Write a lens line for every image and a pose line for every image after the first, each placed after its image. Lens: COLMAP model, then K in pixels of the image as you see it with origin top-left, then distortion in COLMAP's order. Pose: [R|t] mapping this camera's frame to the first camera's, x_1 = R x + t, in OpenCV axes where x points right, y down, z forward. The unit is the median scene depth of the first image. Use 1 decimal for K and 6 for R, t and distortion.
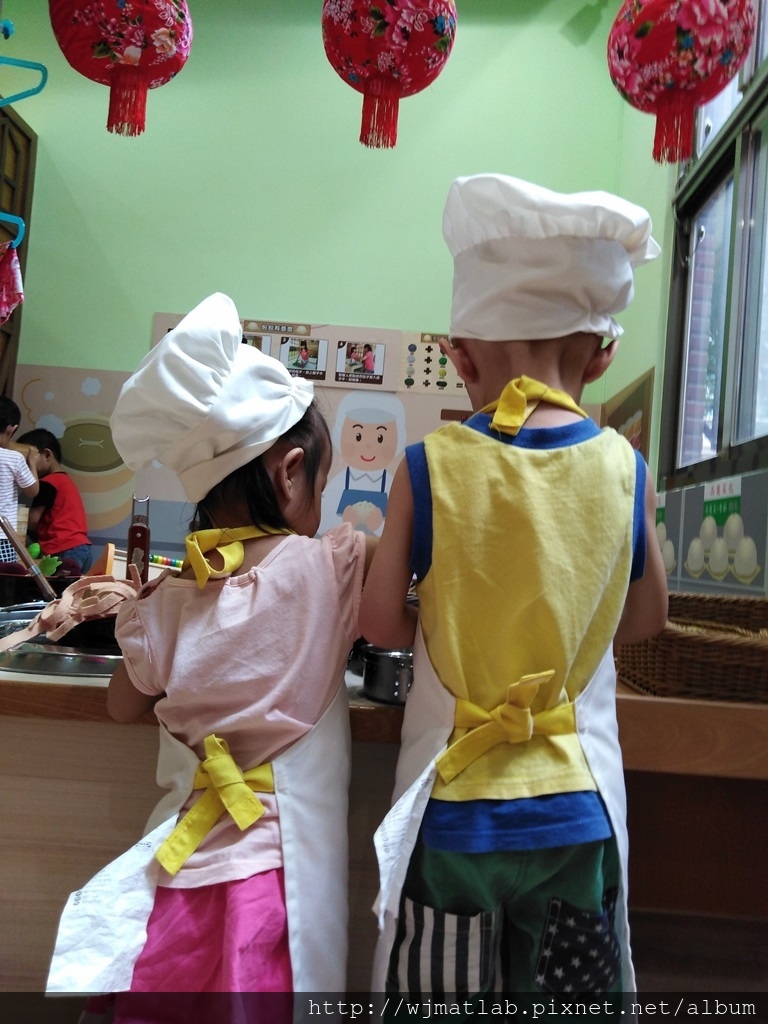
lens RADIAL K [[758.7, 0, 386.5], [0, 758.7, 510.0], [0, 0, 1]] dist [0.047943, -0.045547]
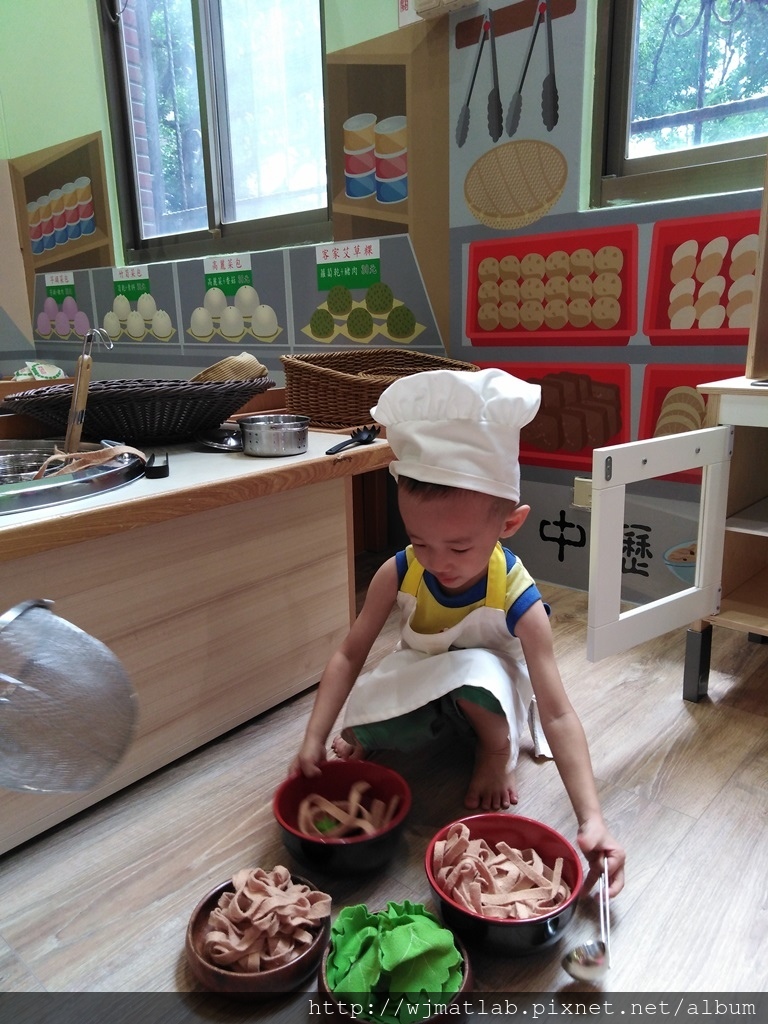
lens RADIAL K [[758.7, 0, 386.5], [0, 758.7, 510.0], [0, 0, 1]] dist [0.047943, -0.045547]
pose [[0.627644, -0.274526, 0.728491, -0.221282], [0.033698, 0.944465, 0.326881, -0.026493], [-0.777771, -0.180616, 0.602038, 0.006537]]
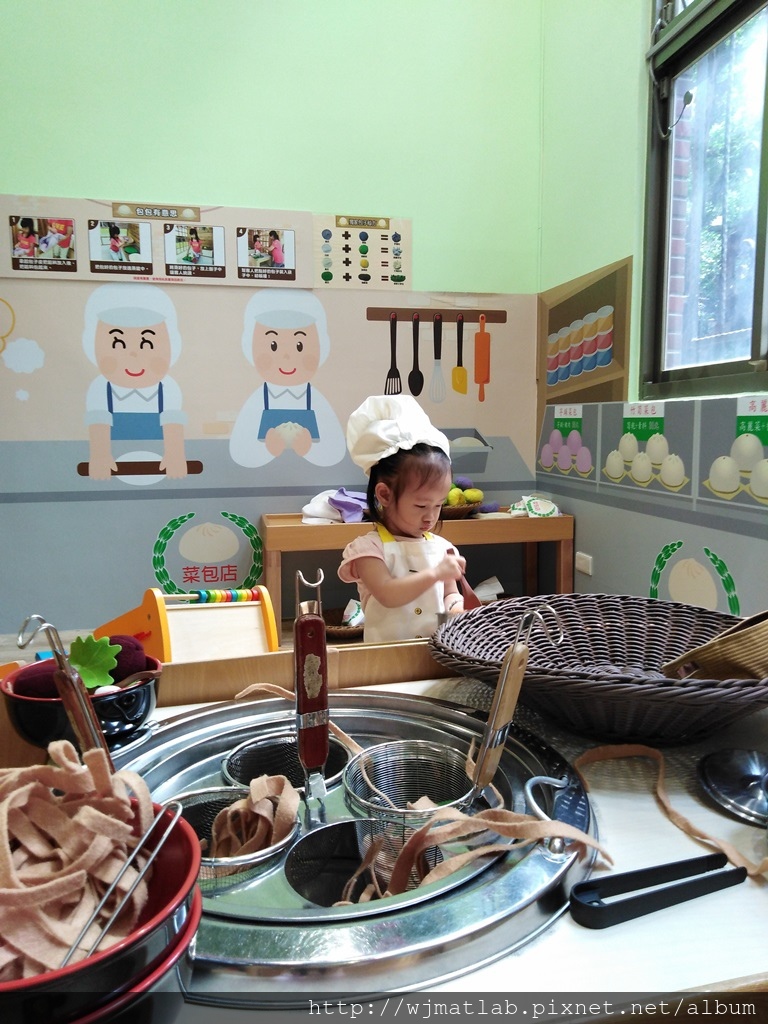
lens RADIAL K [[758.7, 0, 386.5], [0, 758.7, 510.0], [0, 0, 1]] dist [0.047943, -0.045547]
pose [[0.966812, -0.110999, 0.230118, -0.130981], [0.071236, 0.982090, 0.174429, -0.055503], [-0.245358, -0.152248, 0.957403, 0.125763]]
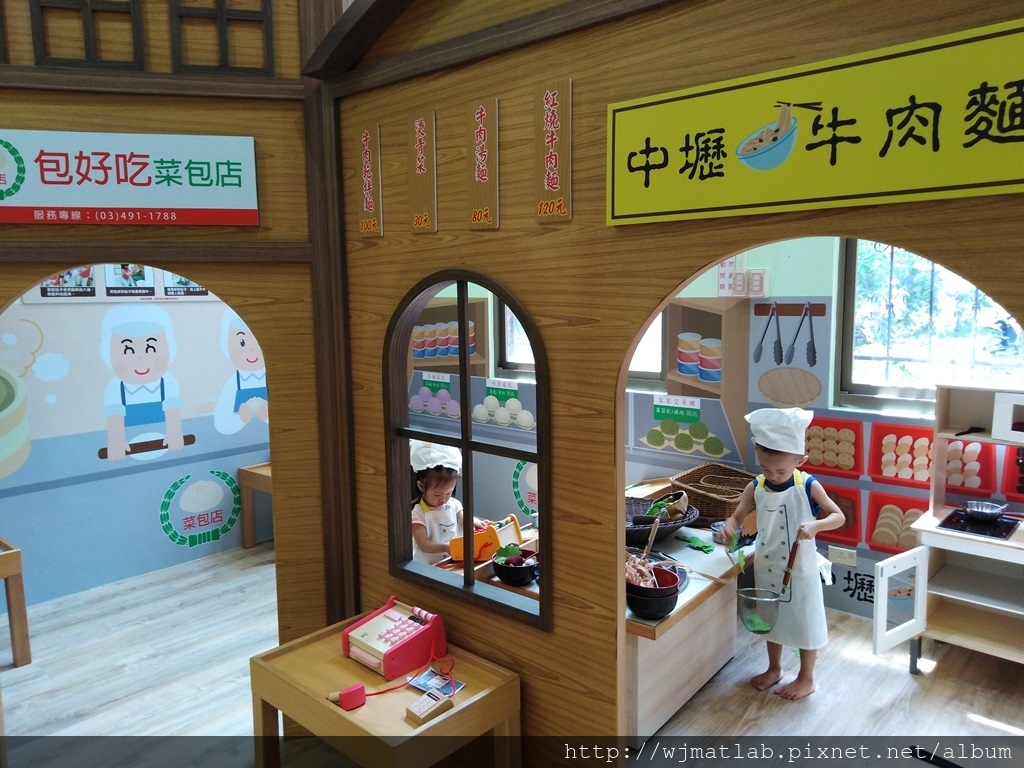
lens RADIAL K [[758.7, 0, 506.3], [0, 758.7, 380.8], [0, 0, 1]] dist [0.047943, -0.045547]
pose [[0.625680, -0.177365, 0.759649, -0.670373], [0.024477, 0.977793, 0.208138, -0.269433], [-0.779696, -0.111634, 0.616127, -0.025439]]
